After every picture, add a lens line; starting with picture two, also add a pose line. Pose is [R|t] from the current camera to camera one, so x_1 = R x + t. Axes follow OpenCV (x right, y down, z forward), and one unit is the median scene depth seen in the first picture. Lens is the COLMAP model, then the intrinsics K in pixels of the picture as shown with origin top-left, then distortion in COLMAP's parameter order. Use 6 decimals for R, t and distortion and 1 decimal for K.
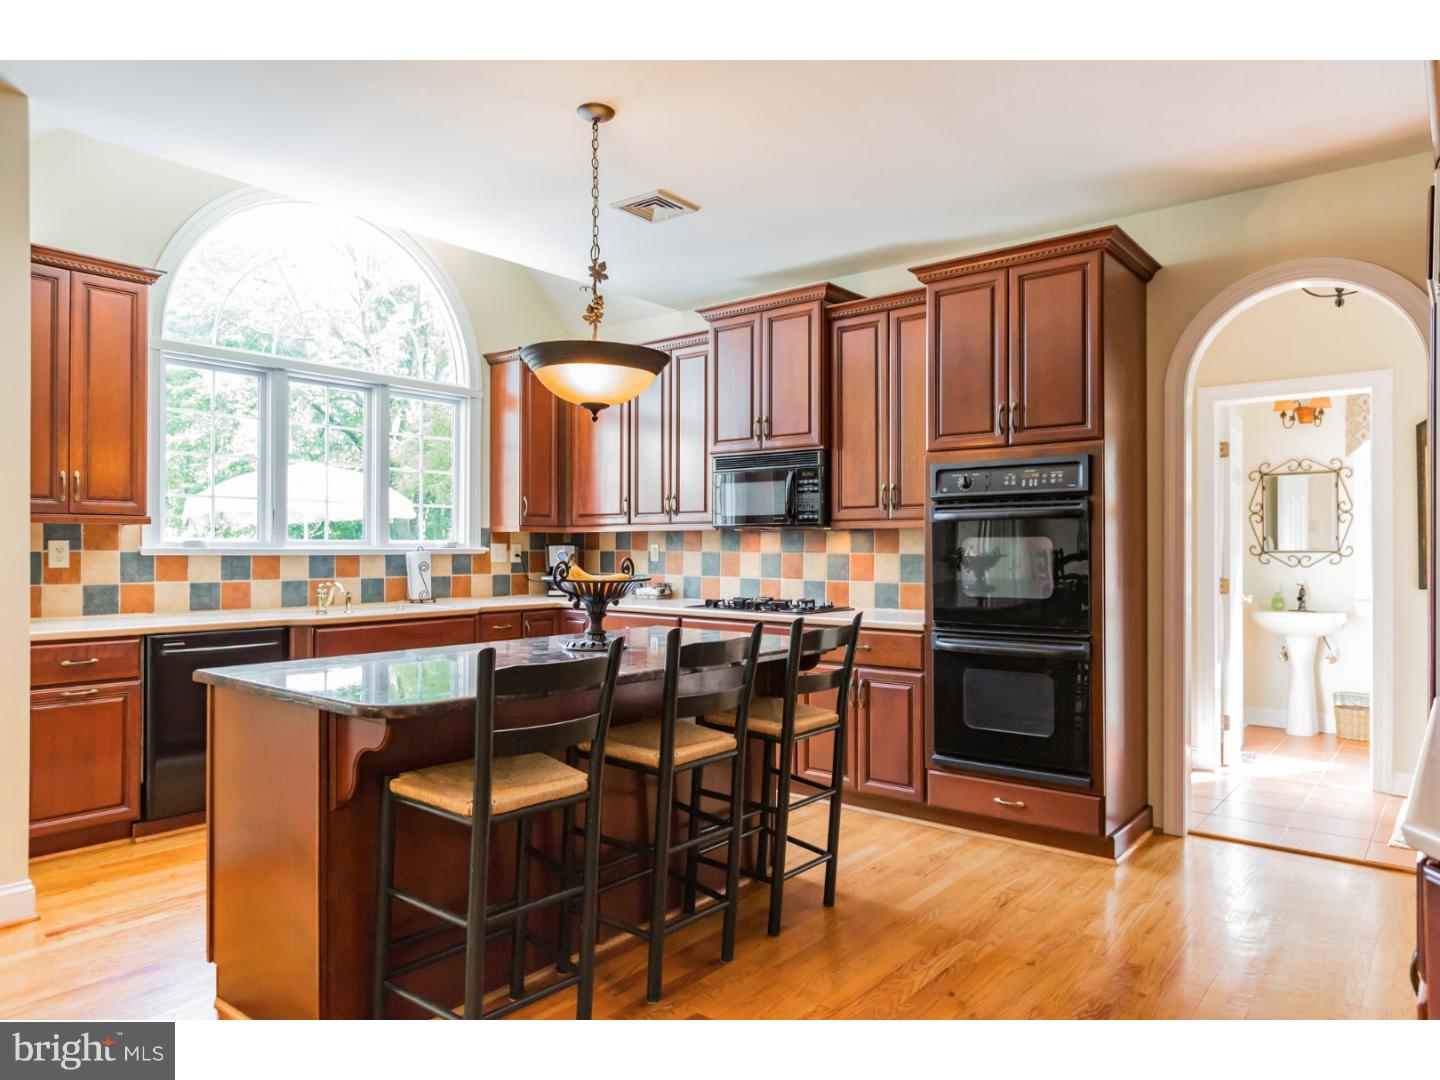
lens RADIAL K [[921.2, 0, 721.7], [0, 921.2, 542.5], [0, 0, 1]] dist [-0.001484, 0.000744]
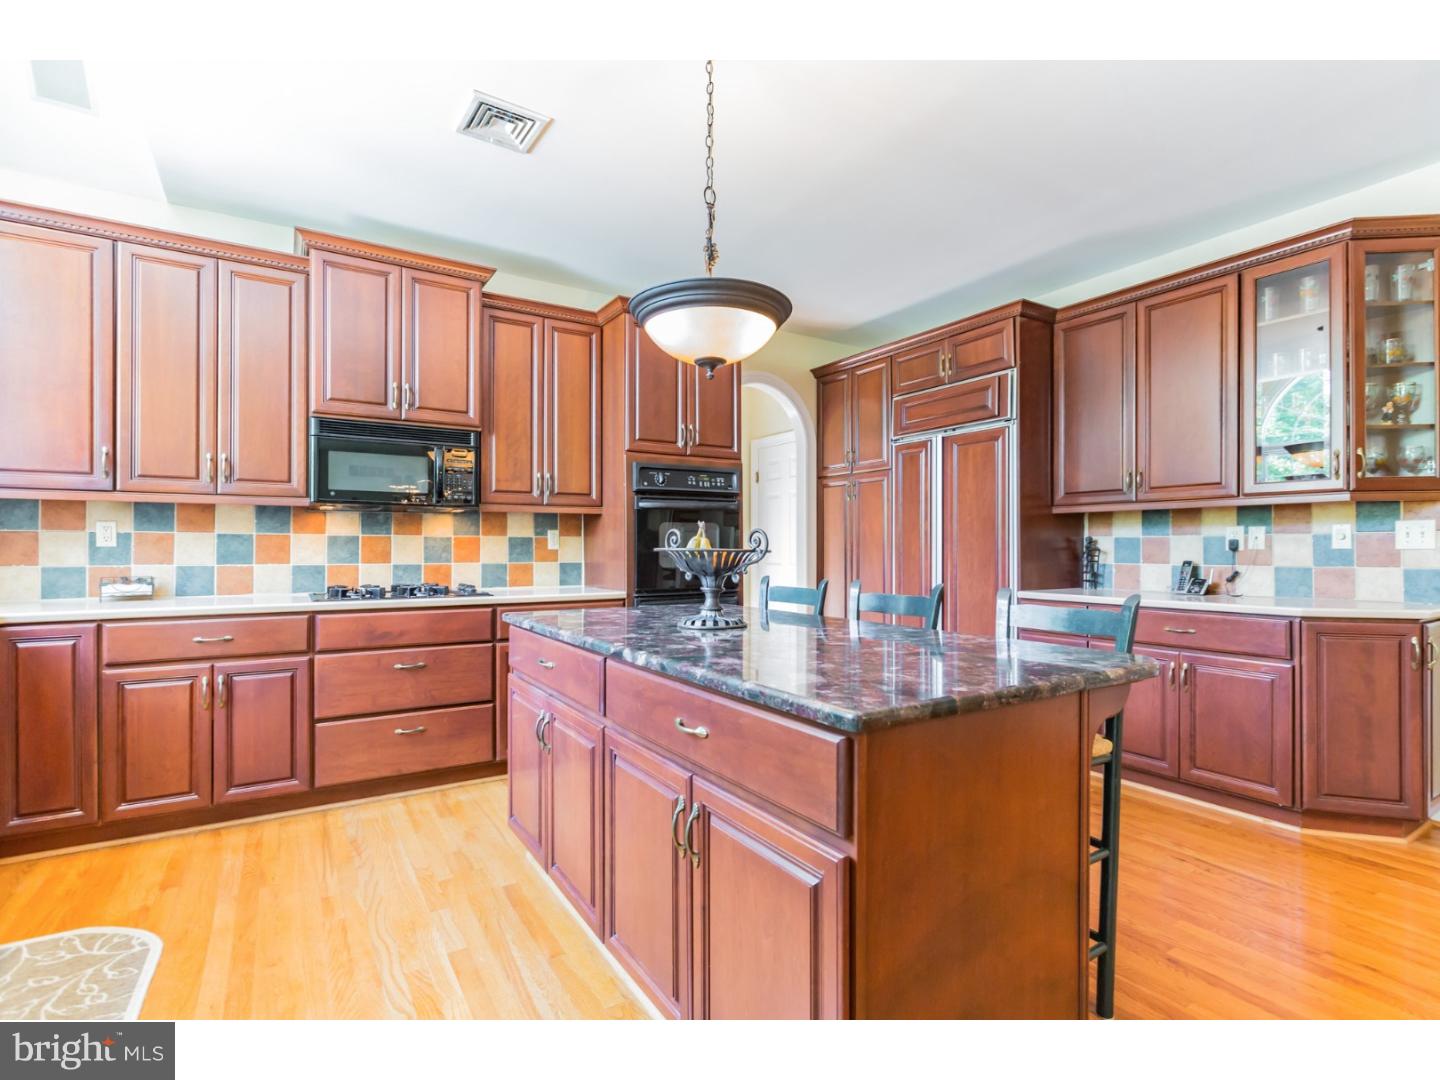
lens RADIAL K [[699.6, 0, 721.4], [0, 699.6, 542.8], [0, 0, 1]] dist [0.006119, 0.000699]
pose [[0.323408, -0.002172, 0.946257, -0.514161], [-0.007230, 0.999963, 0.004766, 0.014294], [-0.946232, -0.008383, 0.323380, 0.491780]]
